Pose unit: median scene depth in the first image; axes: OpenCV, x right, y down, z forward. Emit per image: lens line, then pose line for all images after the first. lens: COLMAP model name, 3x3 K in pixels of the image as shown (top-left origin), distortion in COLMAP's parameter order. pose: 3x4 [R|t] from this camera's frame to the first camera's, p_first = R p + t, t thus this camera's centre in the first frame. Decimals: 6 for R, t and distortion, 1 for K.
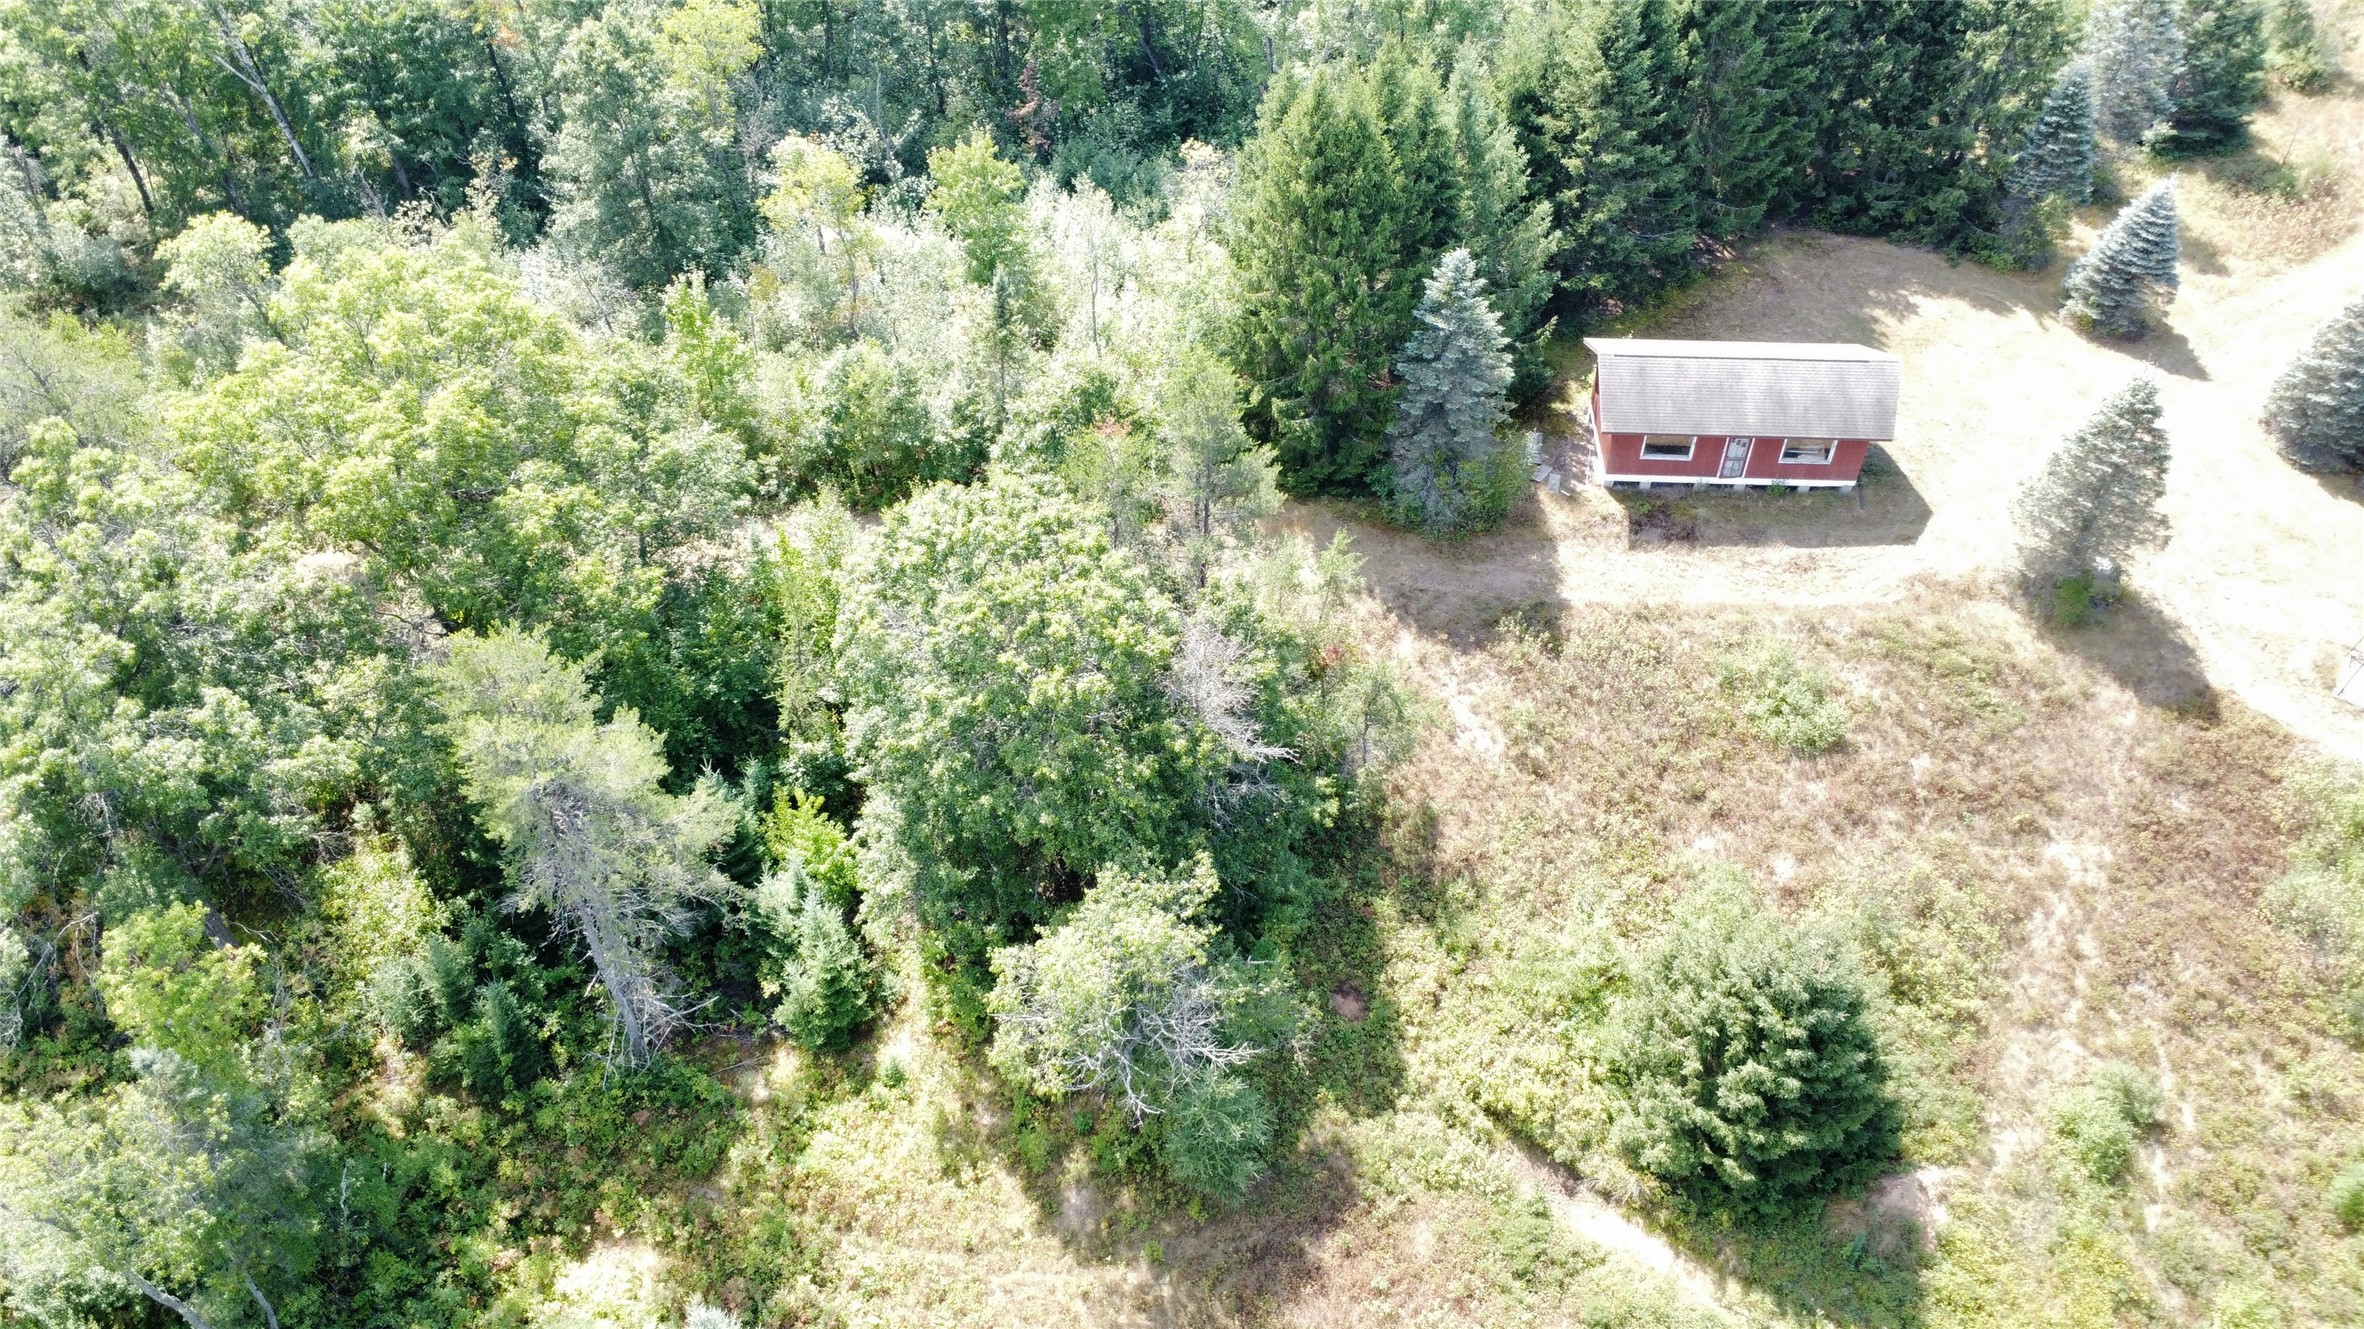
lens RADIAL K [[1820.2, 0, 1172.7], [0, 1820.2, 661.9], [0, 0, 1]] dist [0.014798, -0.007451]
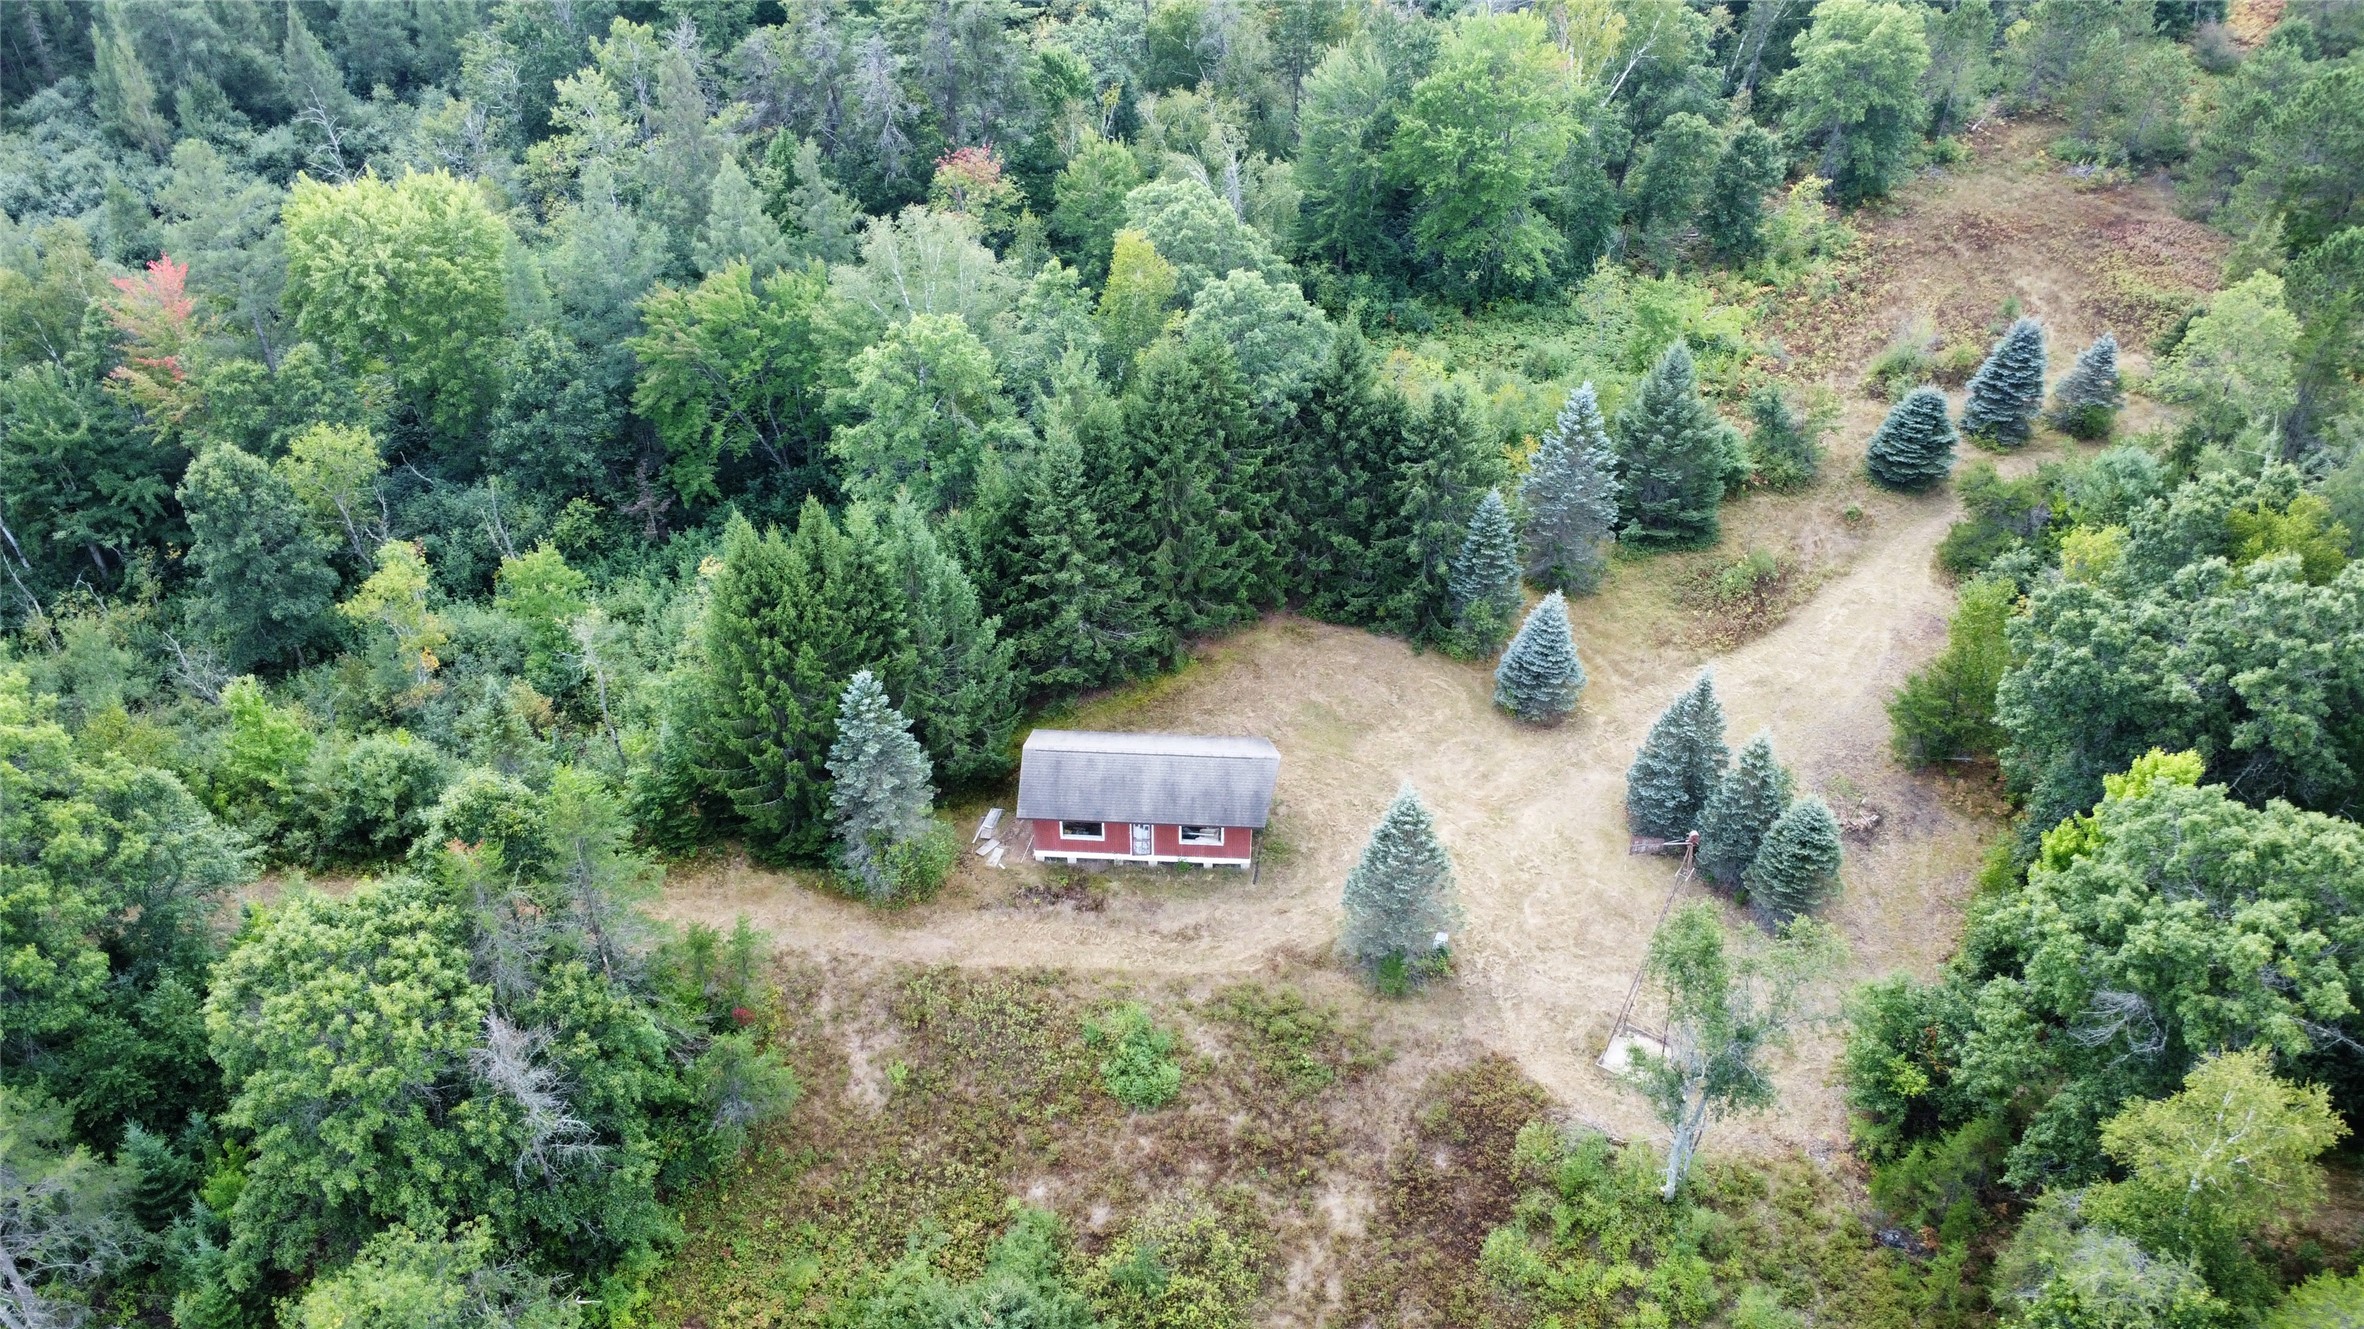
lens RADIAL K [[1820.2, 0, 1190.9], [0, 1820.2, 673.3], [0, 0, 1]] dist [0.014798, -0.007451]
pose [[0.999915, 0.008798, -0.009630, 0.378770], [-0.009904, 0.992534, -0.121567, -0.082379], [0.008489, 0.121652, 0.992536, -0.175594]]
